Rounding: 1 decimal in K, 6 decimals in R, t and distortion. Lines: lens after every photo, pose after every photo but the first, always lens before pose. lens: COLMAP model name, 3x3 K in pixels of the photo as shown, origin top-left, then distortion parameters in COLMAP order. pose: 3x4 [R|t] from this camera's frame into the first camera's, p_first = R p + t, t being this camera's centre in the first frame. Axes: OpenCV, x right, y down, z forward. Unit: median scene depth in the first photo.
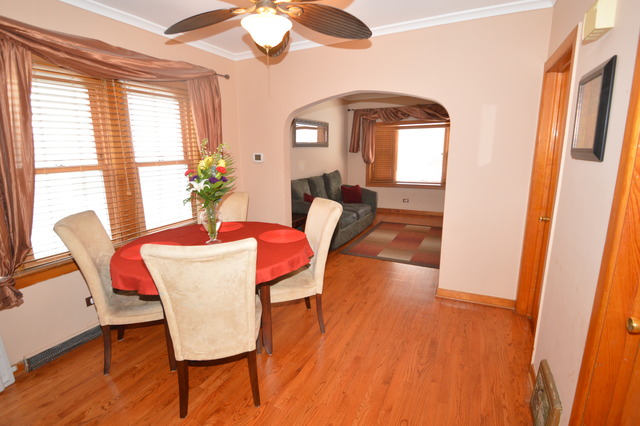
lens RADIAL K [[312.6, 0, 320.0], [0, 312.6, 213.0], [0, 0, 1]] dist [-0.000730, -0.000037]
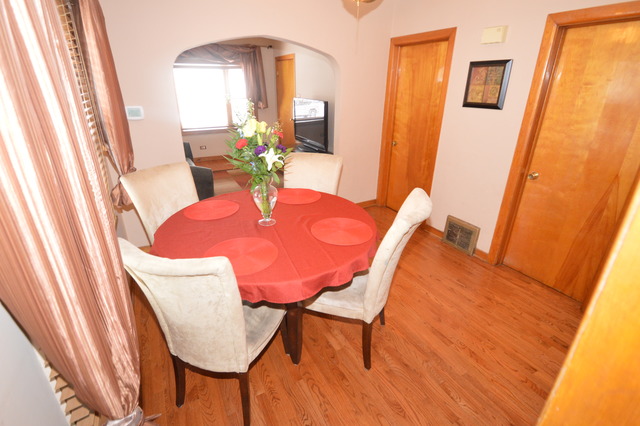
lens RADIAL K [[312.6, 0, 320.0], [0, 312.6, 213.0], [0, 0, 1]] dist [-0.000730, -0.000037]
pose [[0.560775, -0.309946, 0.767766, -0.994596], [0.158333, 0.950320, 0.267996, -0.153927], [-0.812688, -0.028723, 0.581990, 0.420214]]
